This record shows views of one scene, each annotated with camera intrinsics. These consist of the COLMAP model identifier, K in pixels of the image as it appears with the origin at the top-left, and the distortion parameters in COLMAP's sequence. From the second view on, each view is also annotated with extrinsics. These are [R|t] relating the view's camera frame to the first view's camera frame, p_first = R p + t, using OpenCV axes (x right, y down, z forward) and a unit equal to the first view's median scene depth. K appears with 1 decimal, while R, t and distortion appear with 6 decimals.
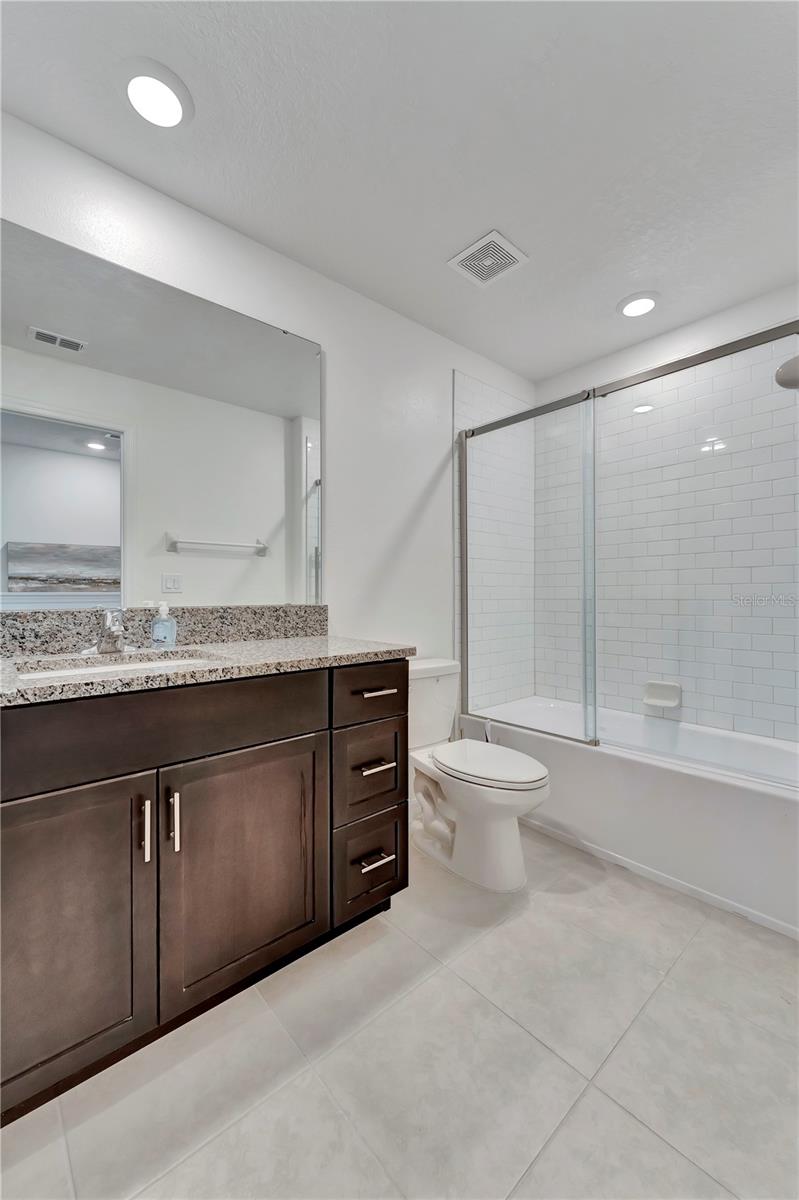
lens RADIAL K [[478.3, 0, 394.0], [0, 478.3, 597.2], [0, 0, 1]] dist [0.000505, -0.000021]
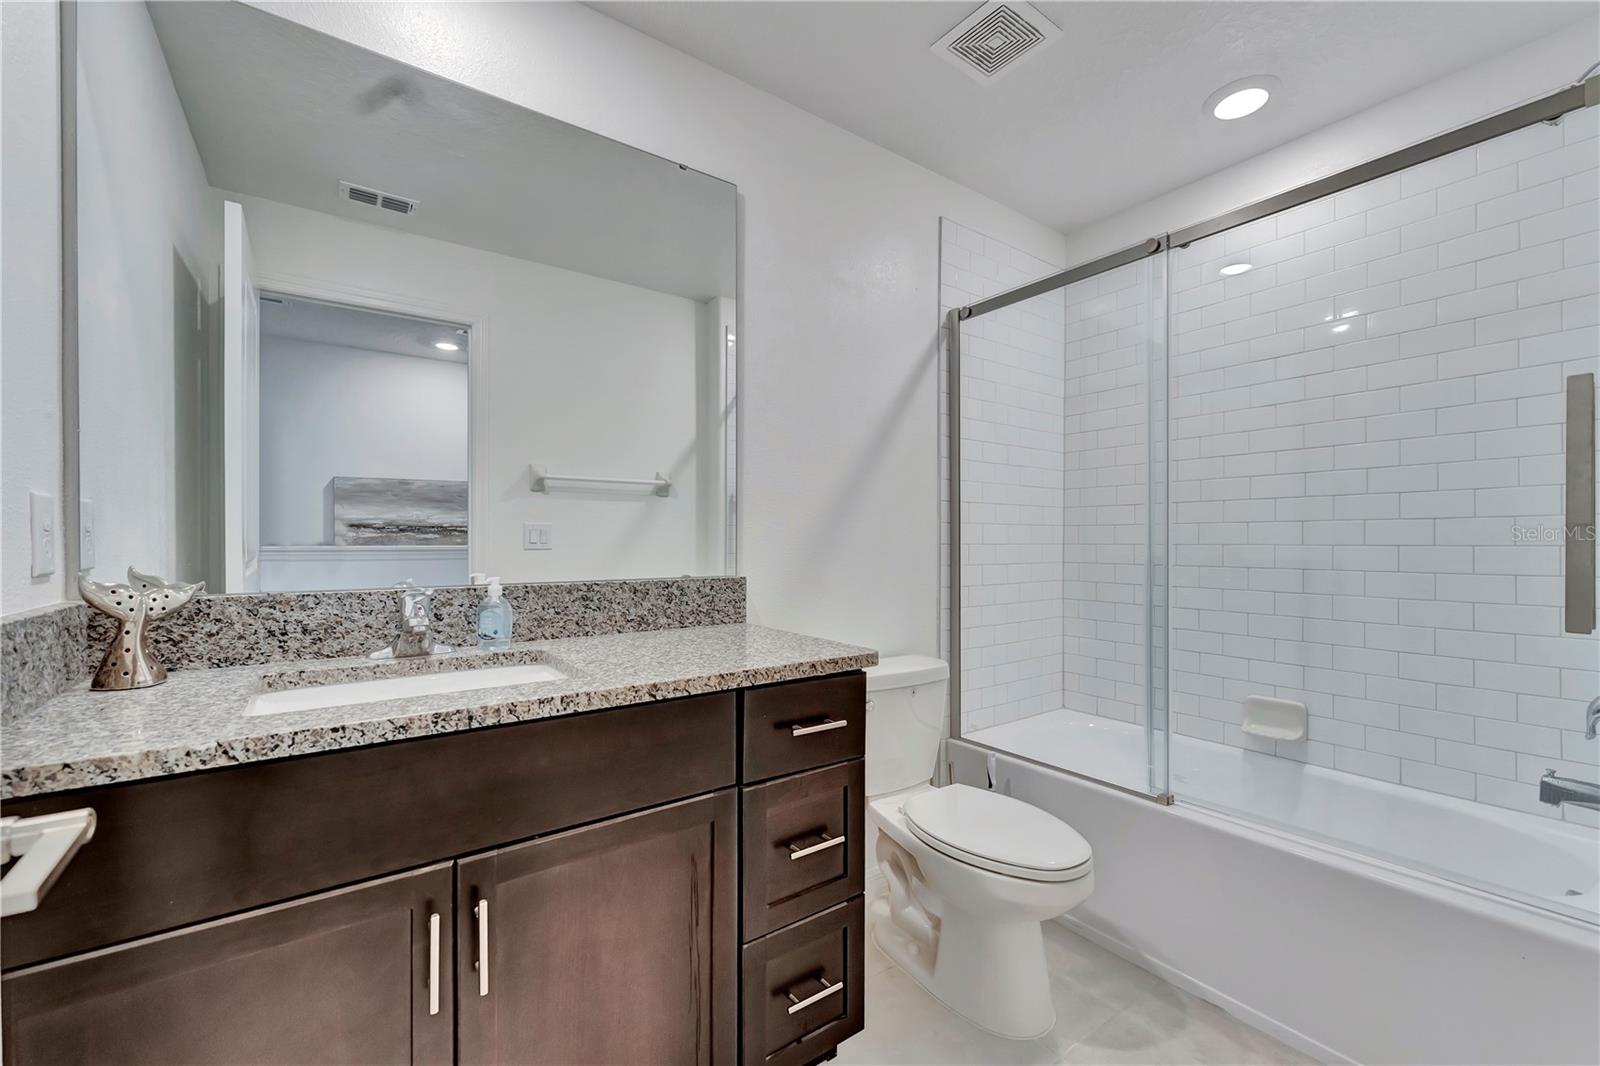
lens RADIAL K [[637.7, 0, 799.8], [0, 637.7, 539.8], [0, 0, 1]] dist [0.000505, -0.000021]
pose [[0.995864, 0.004135, -0.090763, 0.016425], [-0.004143, 0.999991, 0.000091, -0.036780], [0.090763, 0.000285, 0.995872, 0.131444]]
